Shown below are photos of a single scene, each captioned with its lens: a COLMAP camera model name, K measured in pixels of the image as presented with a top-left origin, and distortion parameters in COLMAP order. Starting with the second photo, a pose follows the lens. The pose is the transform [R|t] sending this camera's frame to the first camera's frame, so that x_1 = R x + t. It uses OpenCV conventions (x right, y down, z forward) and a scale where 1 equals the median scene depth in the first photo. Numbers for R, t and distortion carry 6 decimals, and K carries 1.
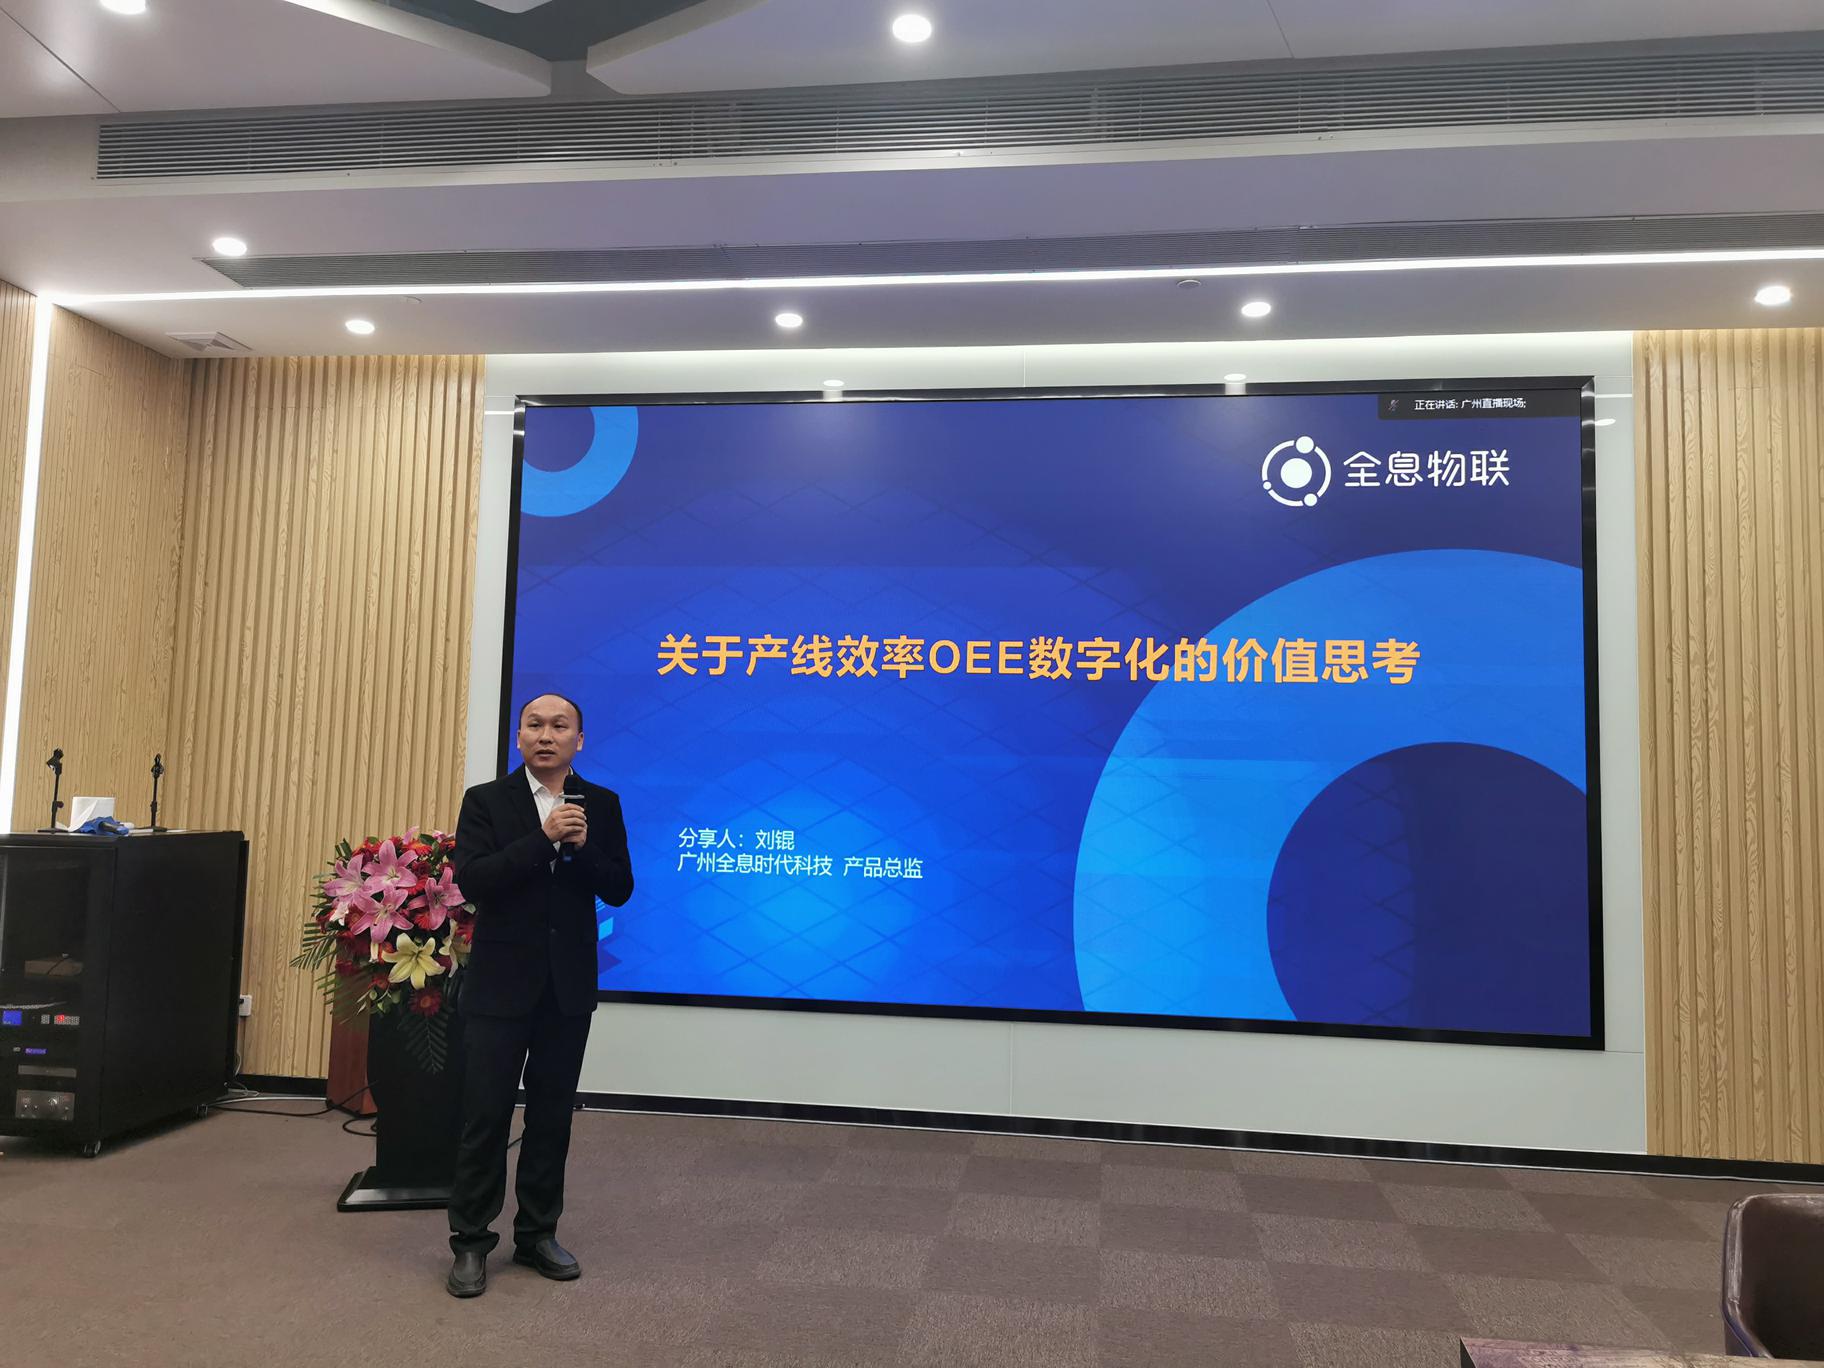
lens RADIAL K [[1433.6, 0, 911.7], [0, 1433.6, 670.7], [0, 0, 1]] dist [0.048133, -0.063556]
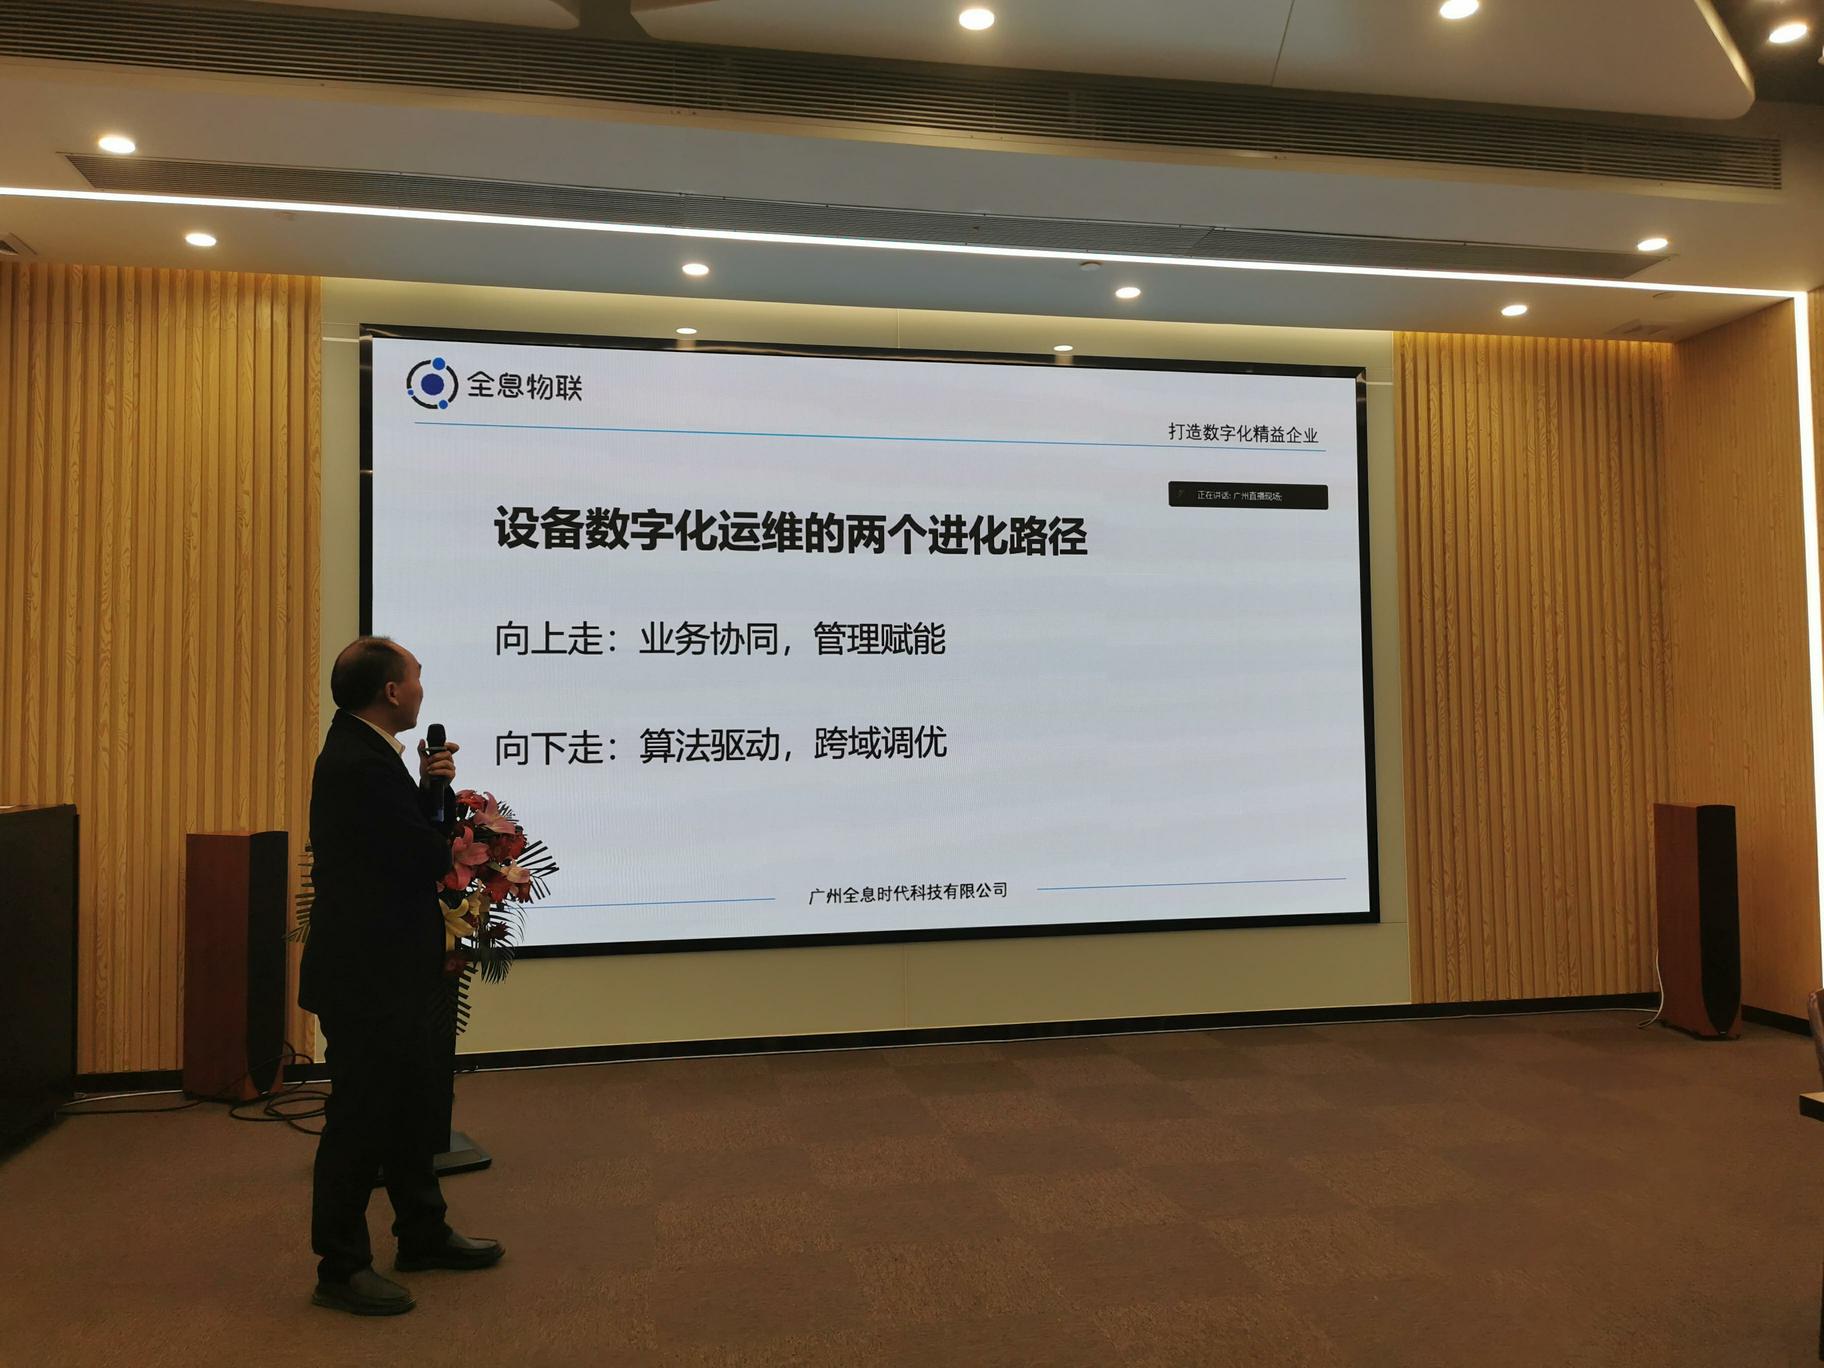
lens RADIAL K [[1433.6, 0, 913.6], [0, 1433.6, 674.6], [0, 0, 1]] dist [0.048133, -0.063556]
pose [[0.941720, -0.021719, 0.335696, -0.295674], [0.006882, 0.998949, 0.045324, -0.005969], [-0.336328, -0.040372, 0.940879, -0.007354]]
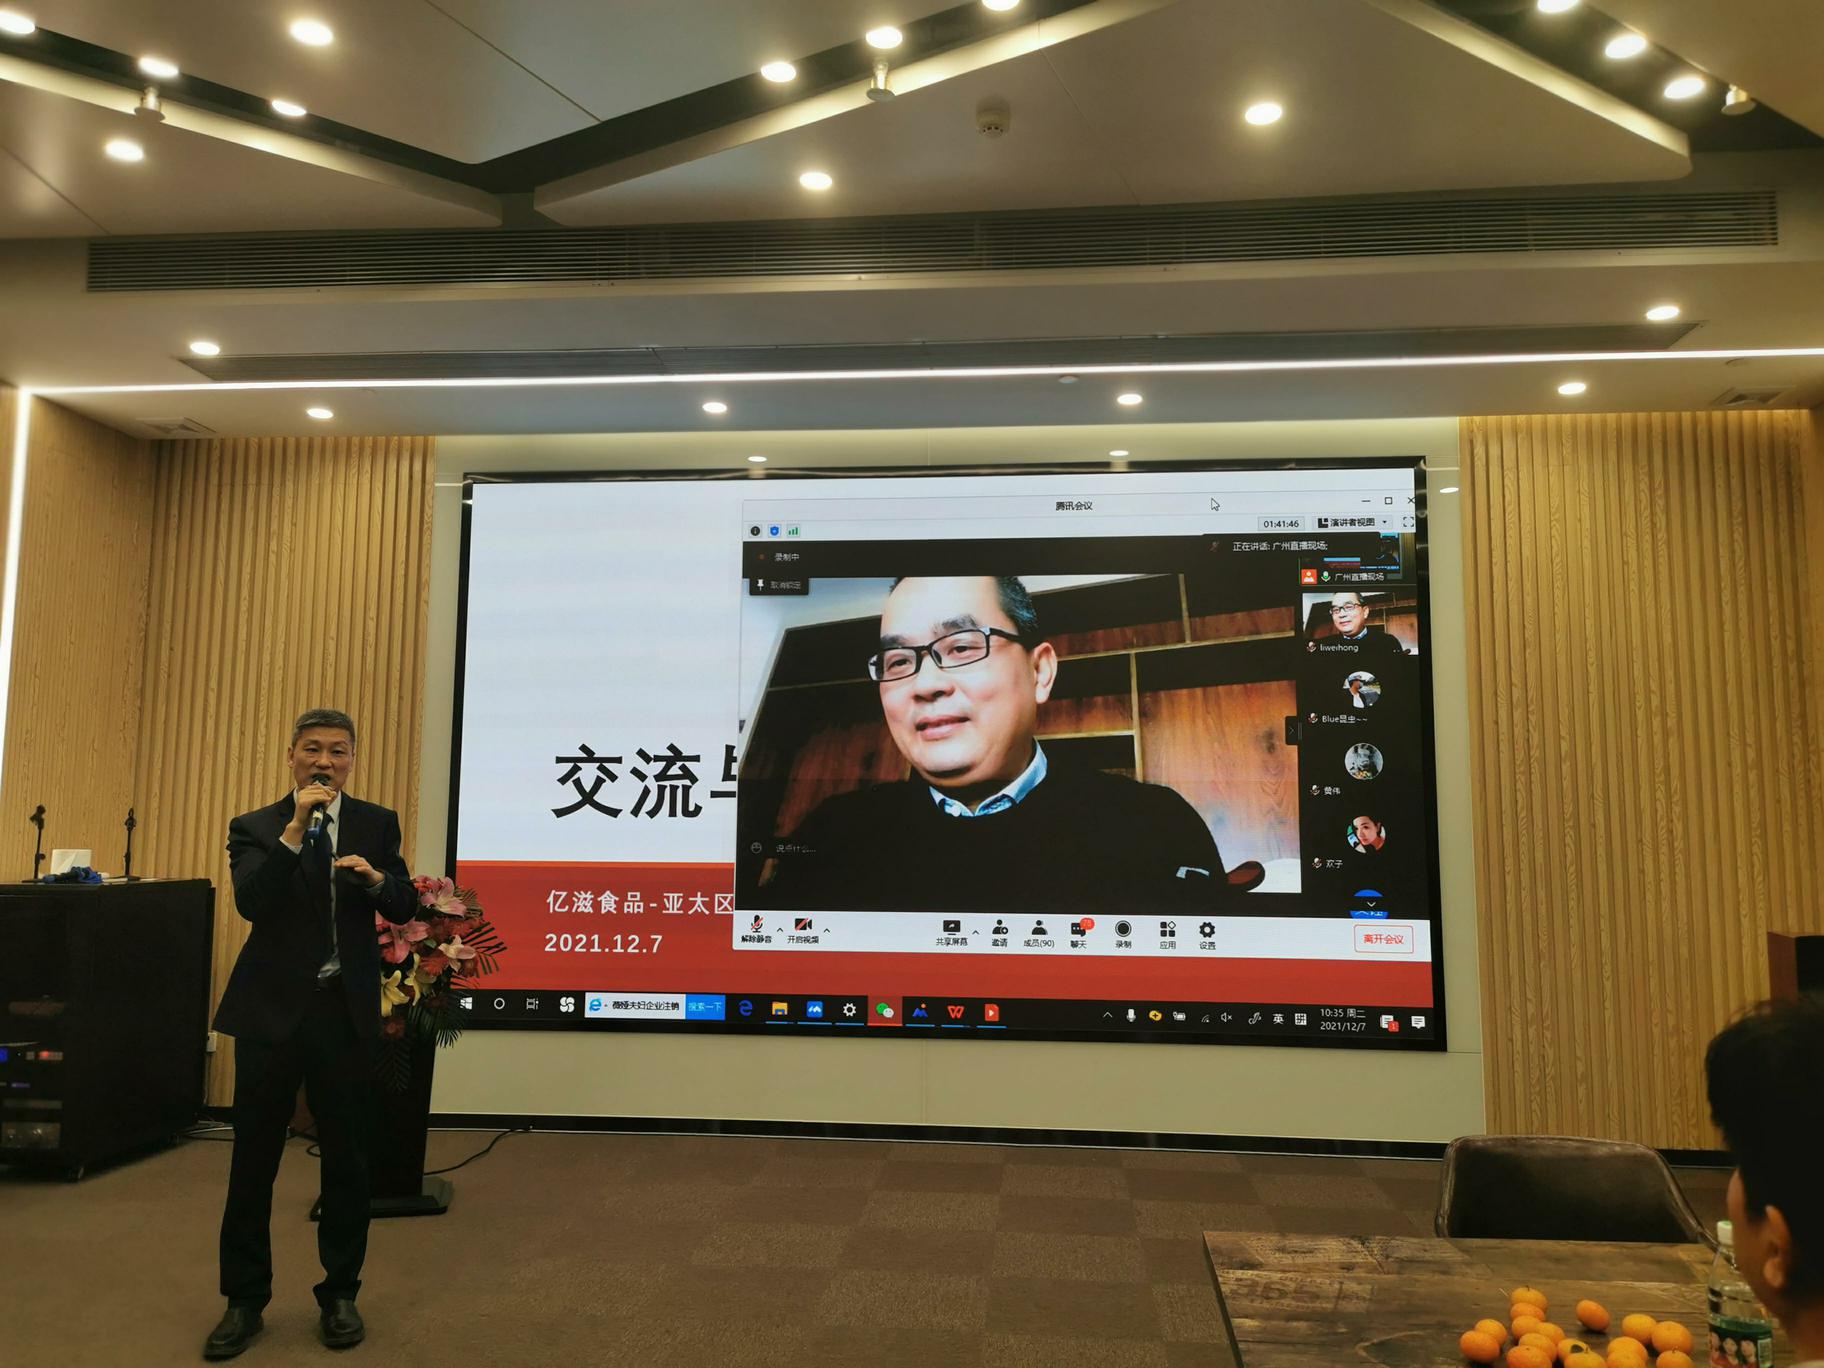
lens RADIAL K [[1433.6, 0, 914.1], [0, 1433.6, 672.7], [0, 0, 1]] dist [0.048133, -0.063556]
pose [[0.998868, -0.011361, 0.046195, 0.014943], [0.012529, 0.999607, -0.025074, -0.009947], [-0.045892, 0.025624, 0.998618, -0.113840]]
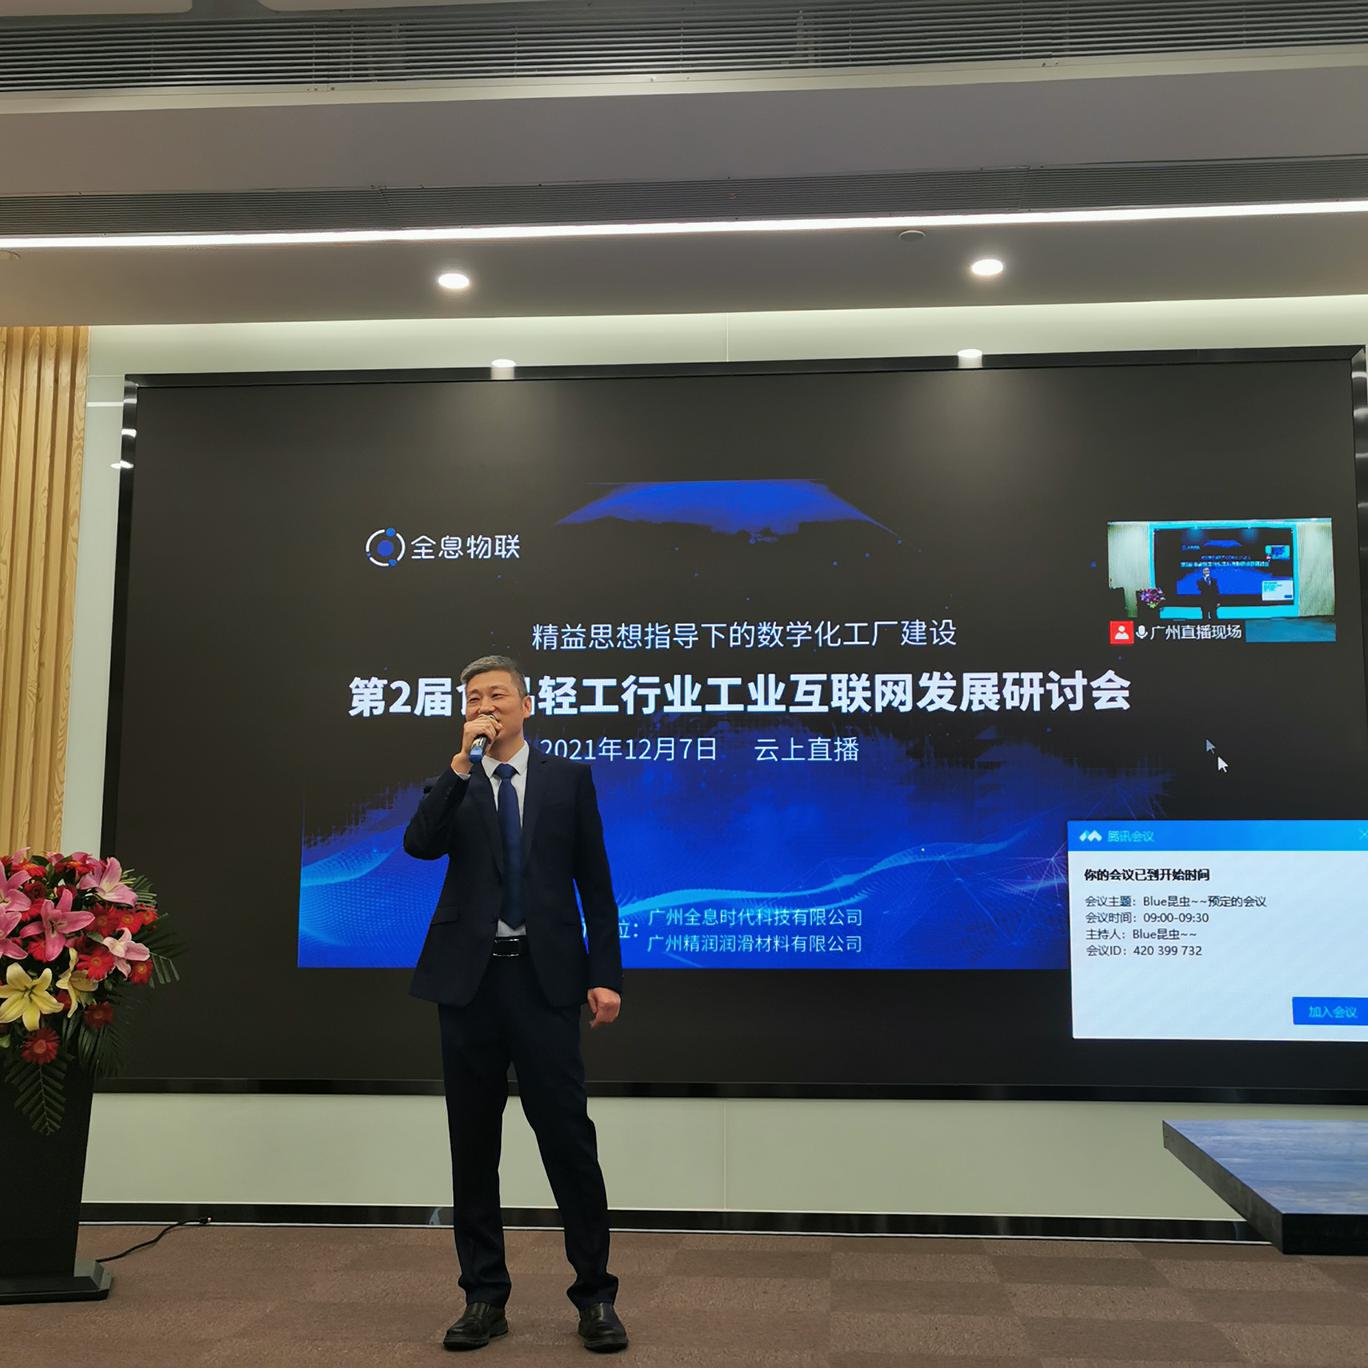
lens RADIAL K [[1857.4, 0, 695.7], [0, 1857.4, 689.8], [0, 0, 1]] dist [0.032352, 0.000000]
pose [[0.998108, -0.010841, 0.060524, -0.011567], [0.014506, 0.998066, -0.060443, 0.073591], [-0.059752, 0.061207, 0.996335, -0.110248]]
